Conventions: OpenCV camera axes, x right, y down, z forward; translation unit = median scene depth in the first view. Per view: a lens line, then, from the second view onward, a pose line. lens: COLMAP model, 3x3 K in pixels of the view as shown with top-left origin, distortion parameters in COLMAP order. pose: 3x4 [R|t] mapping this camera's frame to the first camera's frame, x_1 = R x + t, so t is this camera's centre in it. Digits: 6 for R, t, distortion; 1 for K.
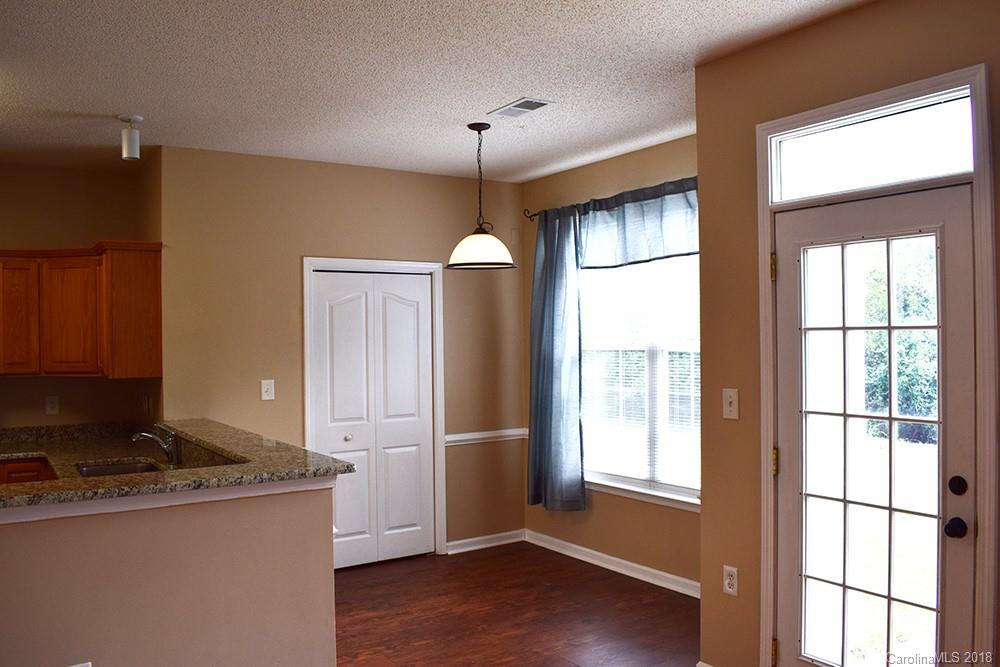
lens RADIAL K [[813.1, 0, 497.7], [0, 813.1, 335.2], [0, 0, 1]] dist [-0.079429, 0.005418]
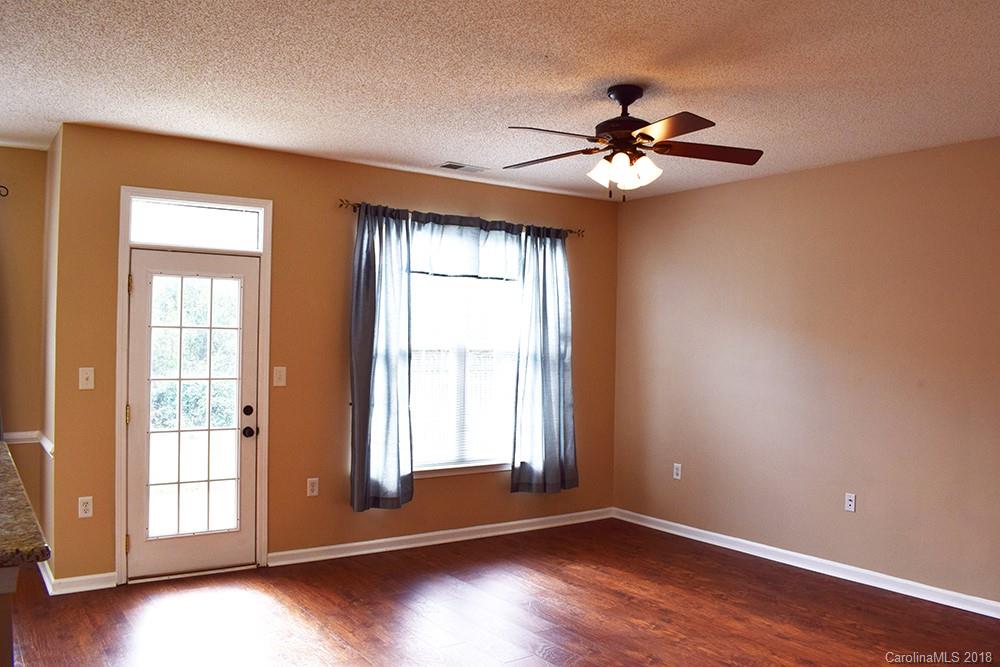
lens RADIAL K [[813.1, 0, 499.9], [0, 813.1, 333.2], [0, 0, 1]] dist [-0.079429, 0.005418]
pose [[-0.003572, 0.031833, 0.999487, -0.209051], [-0.006202, 0.999473, -0.031855, 0.009012], [-0.999974, -0.006312, -0.003373, 0.057980]]
